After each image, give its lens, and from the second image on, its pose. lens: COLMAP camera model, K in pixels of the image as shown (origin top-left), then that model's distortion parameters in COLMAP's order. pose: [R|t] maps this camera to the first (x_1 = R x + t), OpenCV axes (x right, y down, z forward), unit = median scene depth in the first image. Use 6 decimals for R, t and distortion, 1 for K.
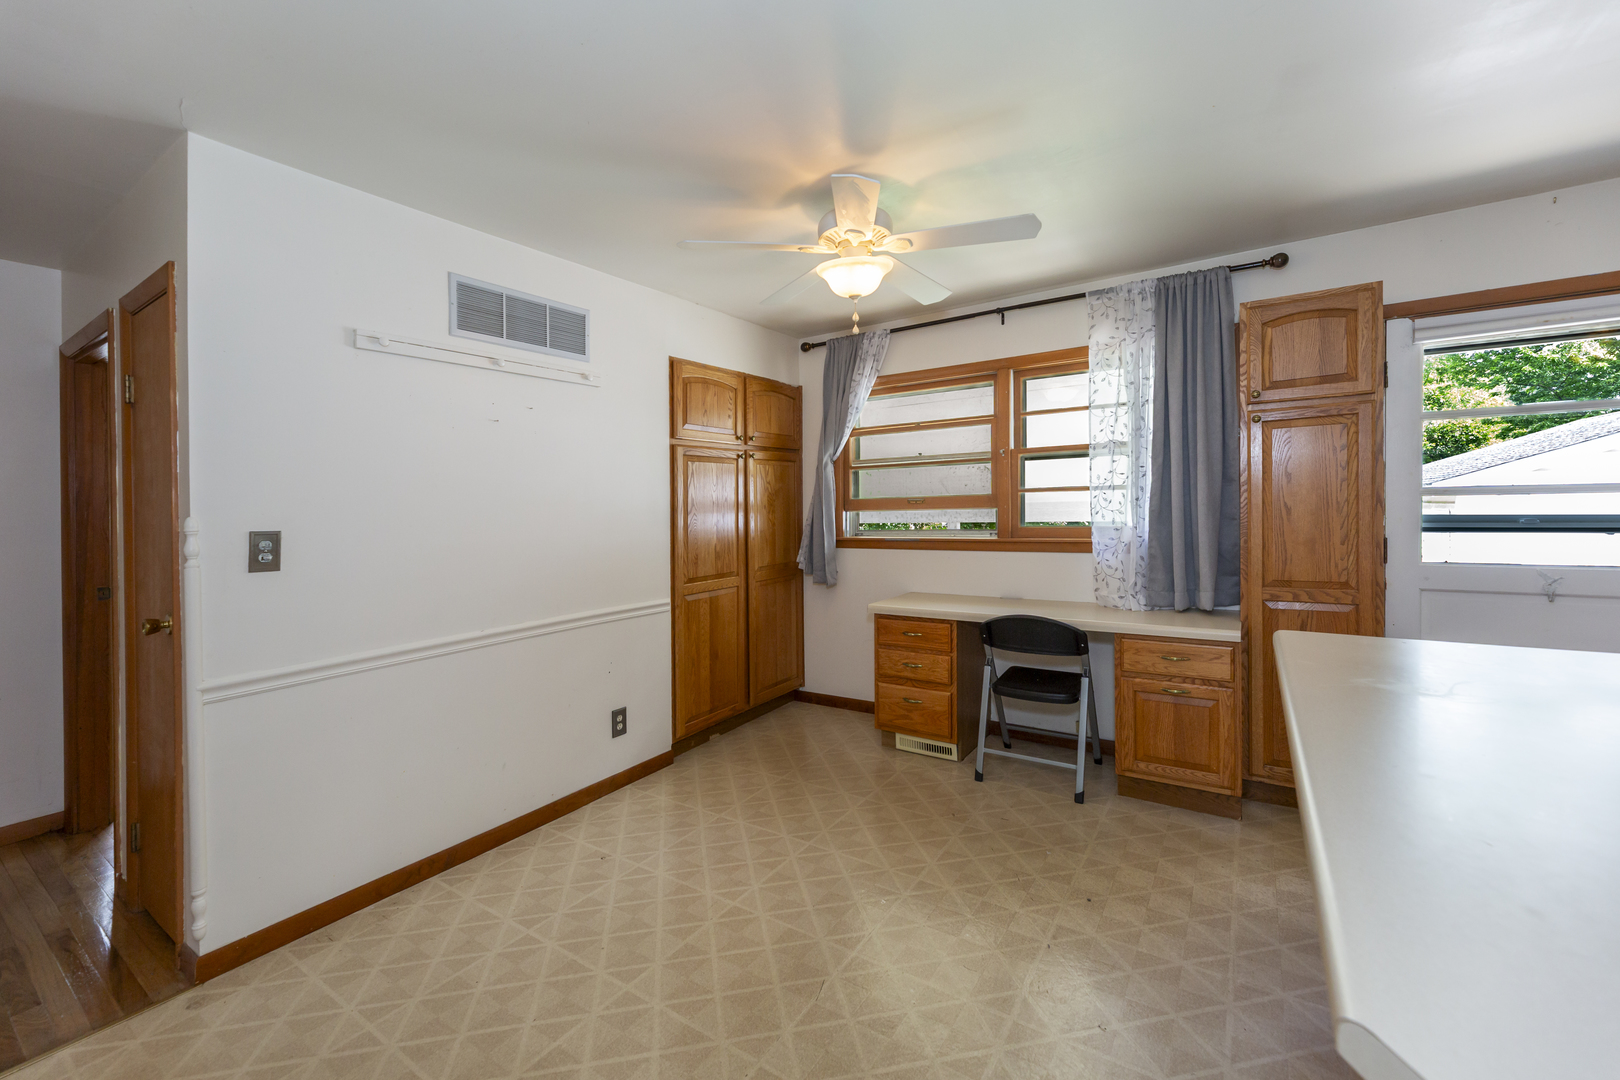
lens RADIAL K [[667.4, 0, 785.4], [0, 667.4, 514.8], [0, 0, 1]] dist [-0.000839, -0.000075]
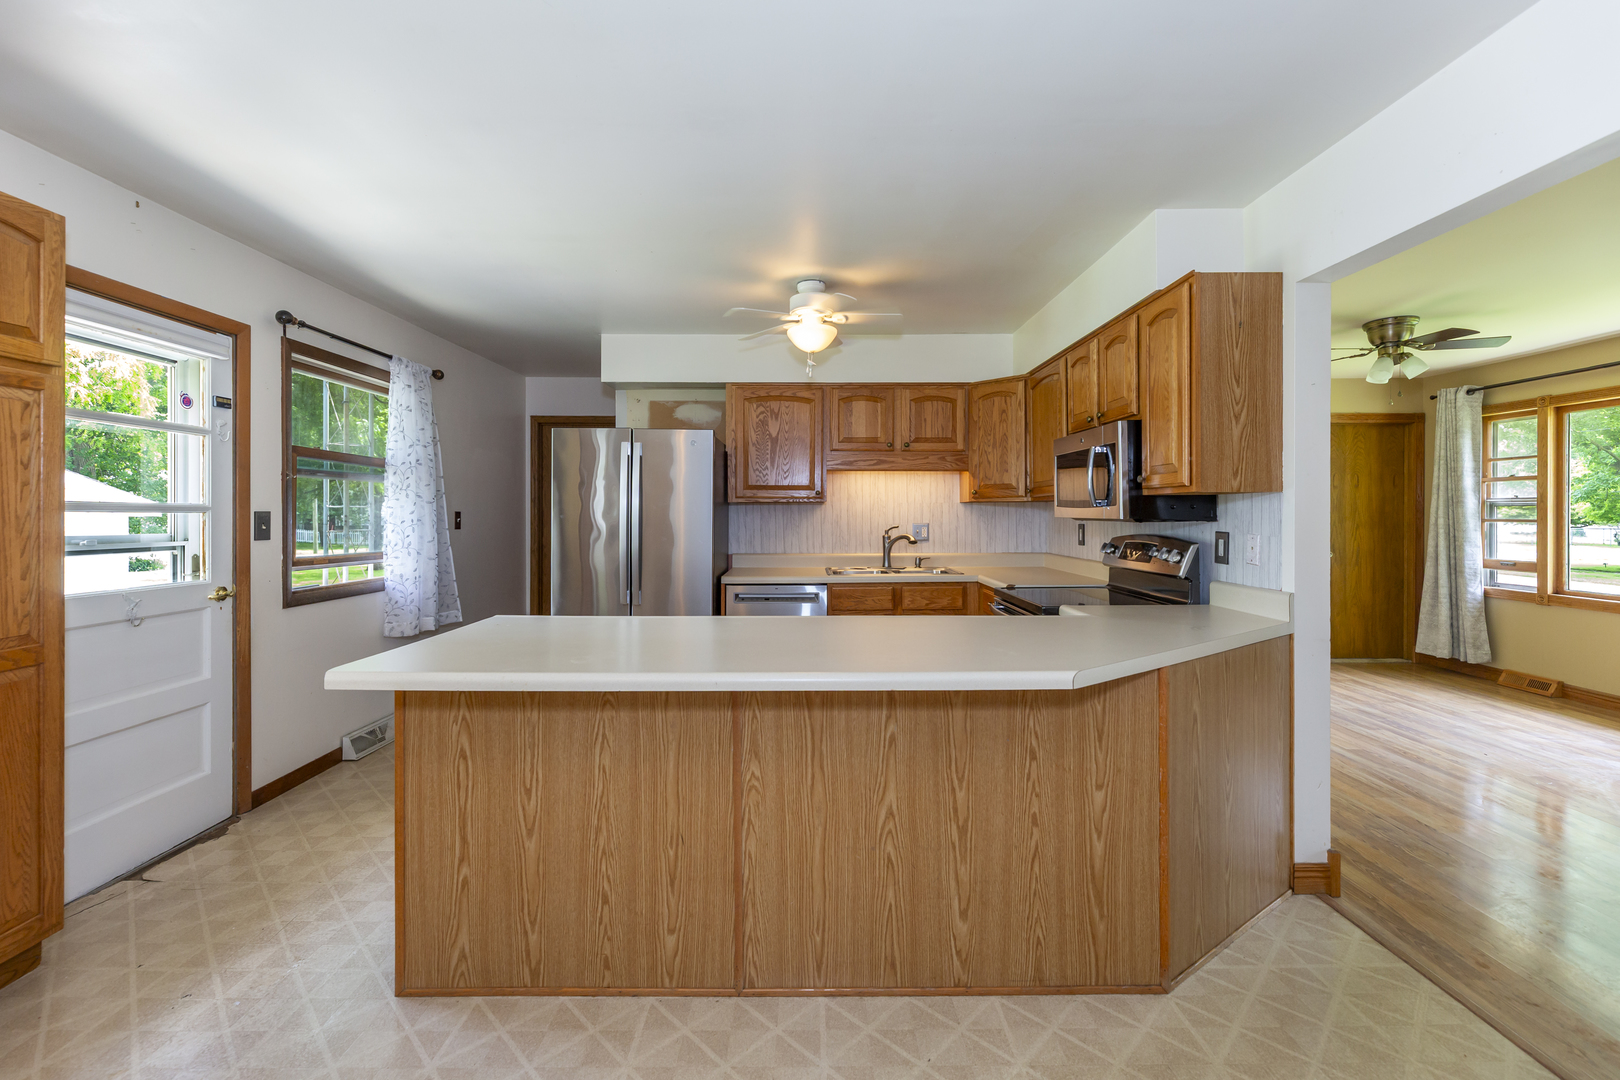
lens RADIAL K [[686.6, 0, 808.6], [0, 686.6, 501.9], [0, 0, 1]] dist [0.001314, 0.000272]
pose [[-0.567631, 0.038304, 0.822391, -0.143538], [0.024793, 0.999259, -0.029429, 0.005451], [-0.822909, 0.003684, -0.568161, 0.584976]]
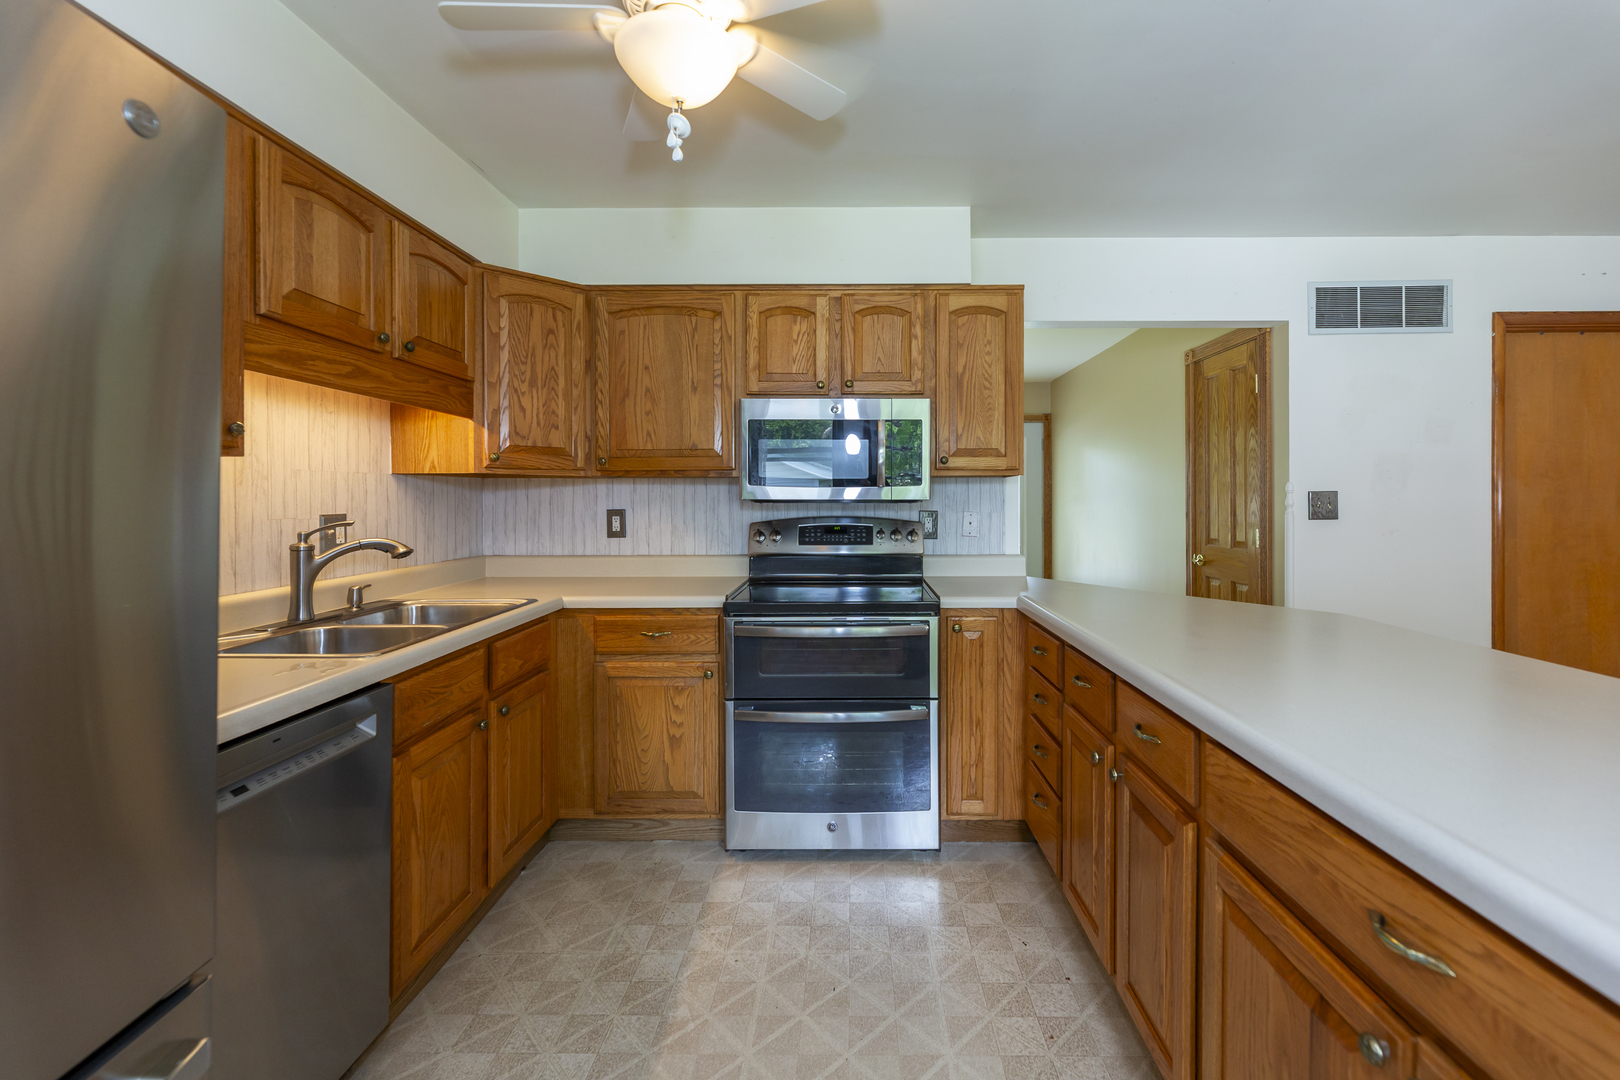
lens RADIAL K [[672.5, 0, 852.7], [0, 672.5, 487.3], [0, 0, 1]] dist [-0.000624, -0.000745]
pose [[-0.821667, 0.016266, -0.569736, 0.848213], [0.014735, 0.999865, 0.007297, -0.010770], [0.569778, -0.002399, -0.821795, 0.403501]]
